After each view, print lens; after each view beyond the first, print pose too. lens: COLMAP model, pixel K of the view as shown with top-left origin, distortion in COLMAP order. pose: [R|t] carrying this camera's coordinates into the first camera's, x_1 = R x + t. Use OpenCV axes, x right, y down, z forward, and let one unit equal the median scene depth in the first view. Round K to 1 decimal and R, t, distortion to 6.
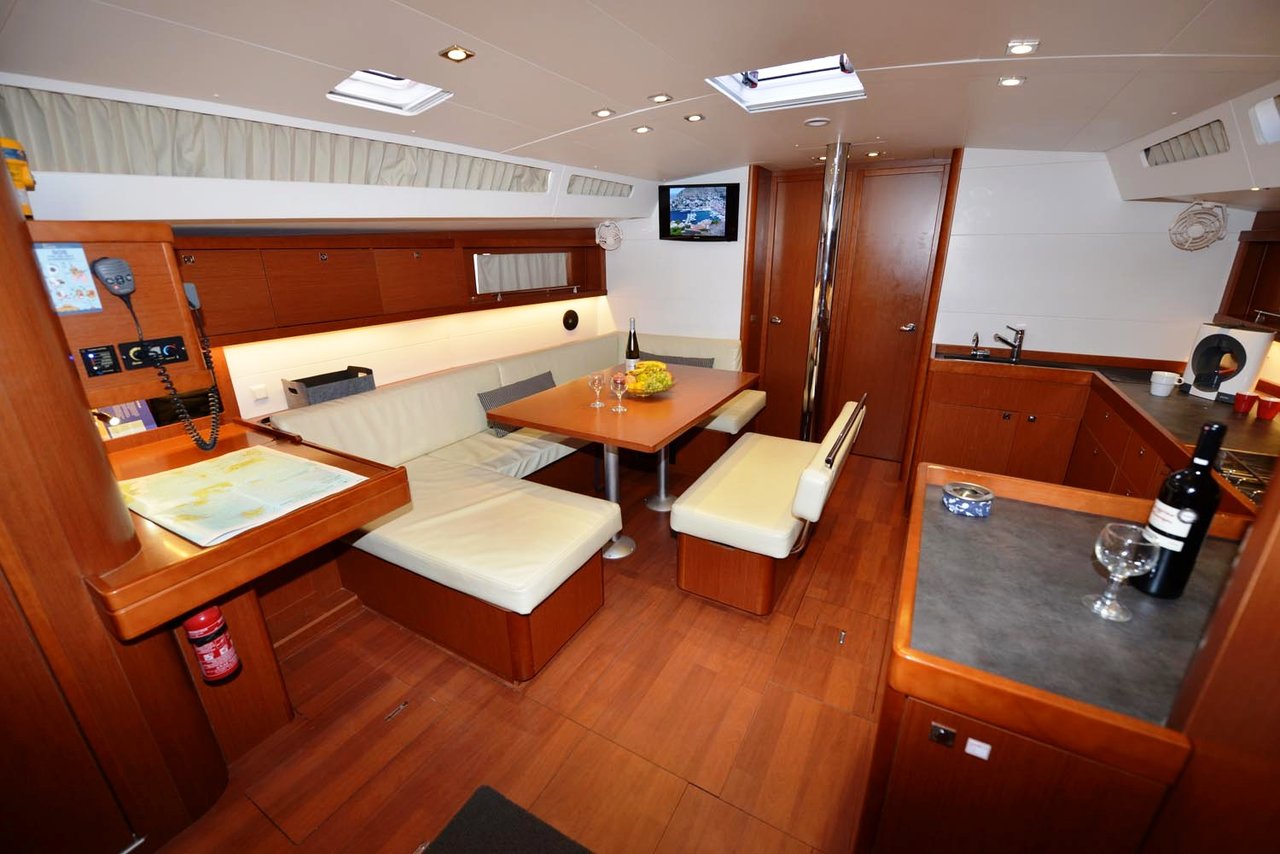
lens RADIAL K [[512.2, 0, 640.0], [0, 512.2, 427.0], [0, 0, 1]] dist [-0.001152, -0.006993]
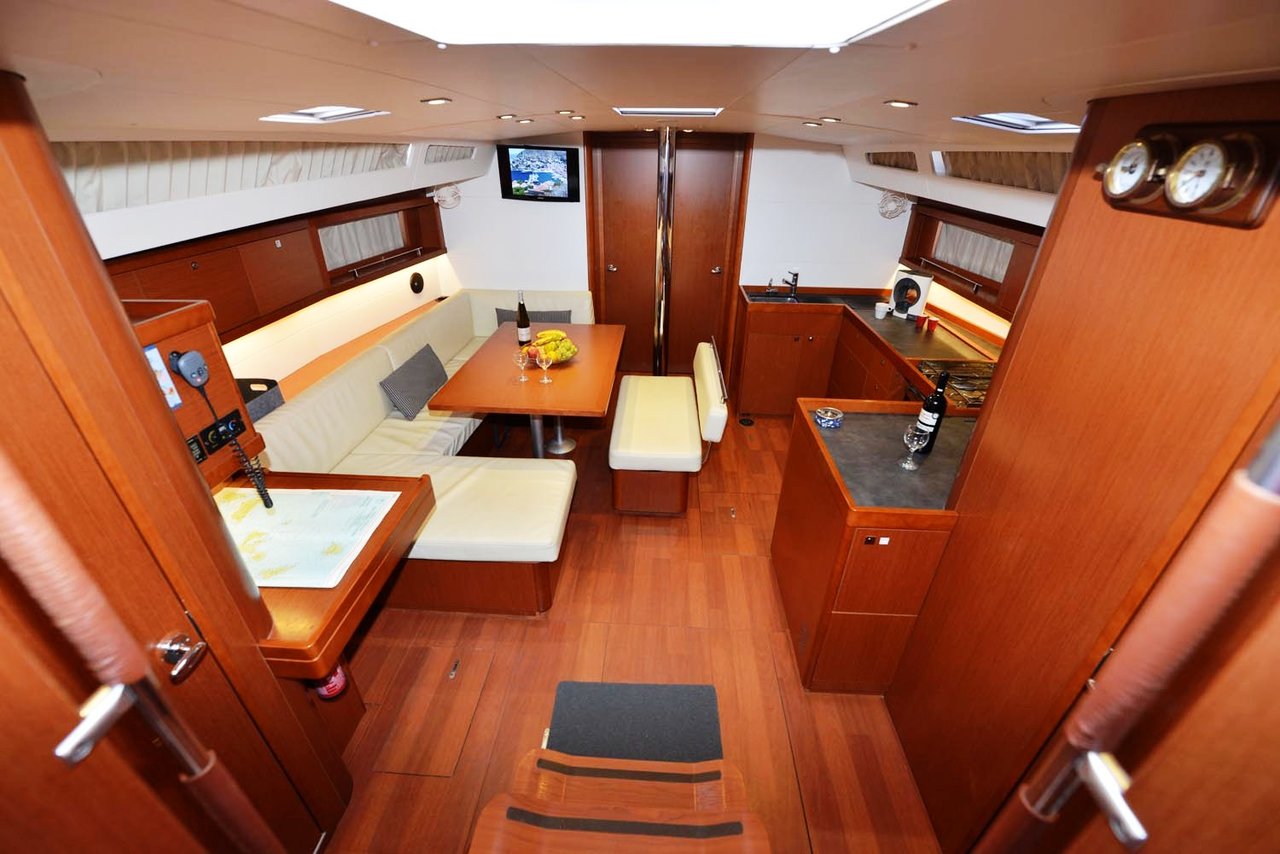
lens RADIAL K [[512.2, 0, 640.0], [0, 512.2, 427.0], [0, 0, 1]] dist [-0.001152, -0.006993]
pose [[0.894587, -0.202159, 0.398555, -0.311864], [0.130784, 0.971218, 0.199076, -0.127097], [-0.427329, -0.125966, 0.895278, -0.141595]]
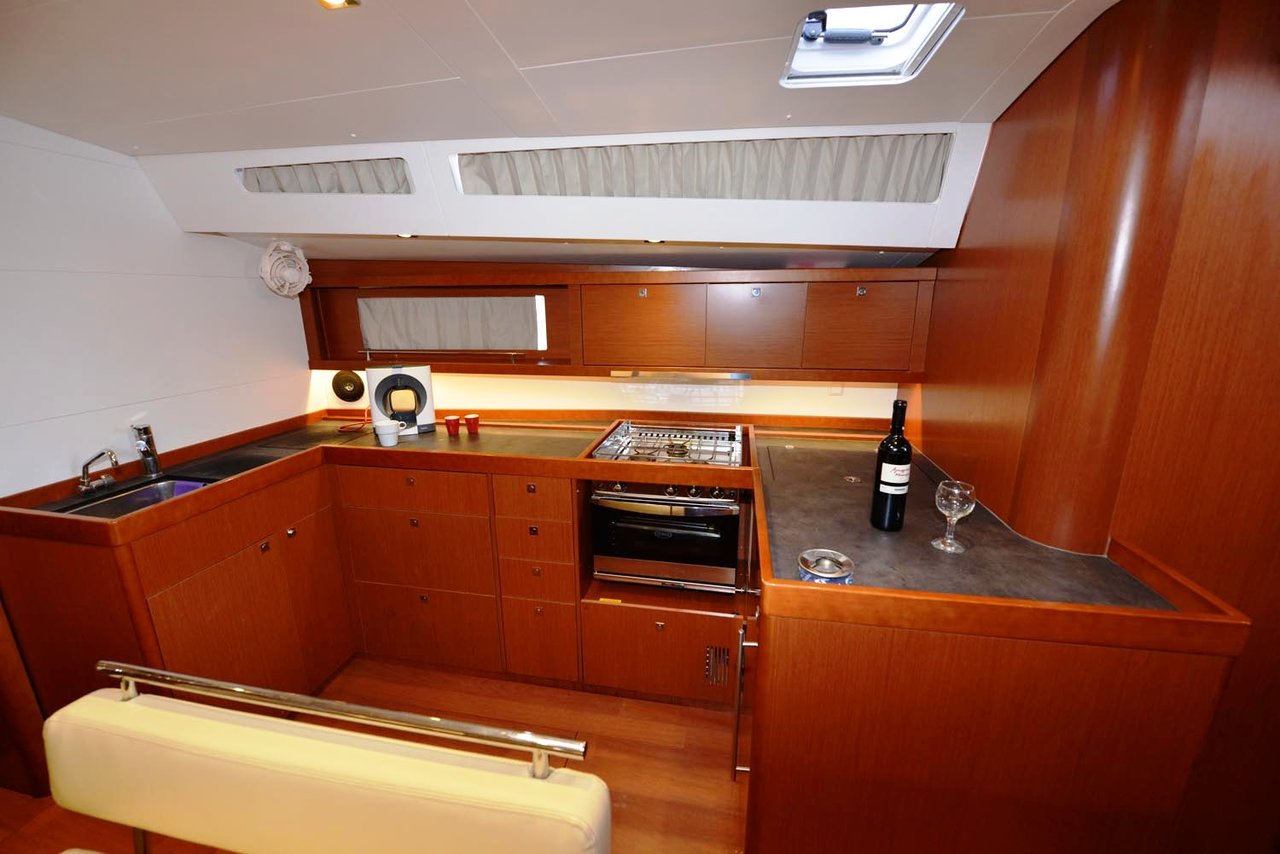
lens RADIAL K [[512.2, 0, 640.0], [0, 512.2, 427.0], [0, 0, 1]] dist [-0.001152, -0.006993]
pose [[-0.330062, -0.222807, 0.917287, 0.003559], [0.313239, 0.890831, 0.329092, -0.223377], [-0.890472, 0.395951, -0.224238, 0.675502]]
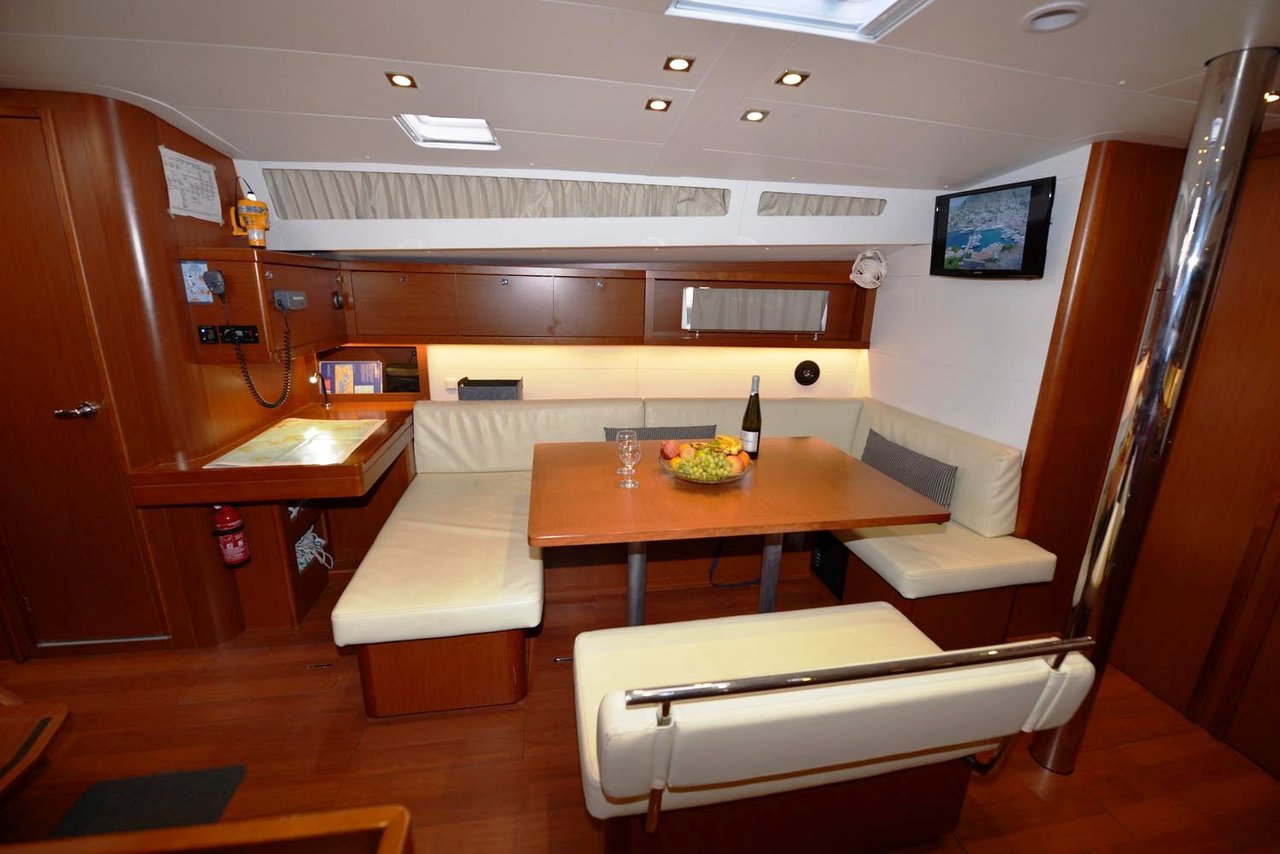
lens RADIAL K [[512.2, 0, 640.0], [0, 512.2, 427.0], [0, 0, 1]] dist [-0.001152, -0.006993]
pose [[0.634707, 0.228911, -0.738070, 0.483688], [-0.282756, 0.957678, 0.053864, -0.152194], [0.719163, 0.174506, 0.672571, 0.451405]]
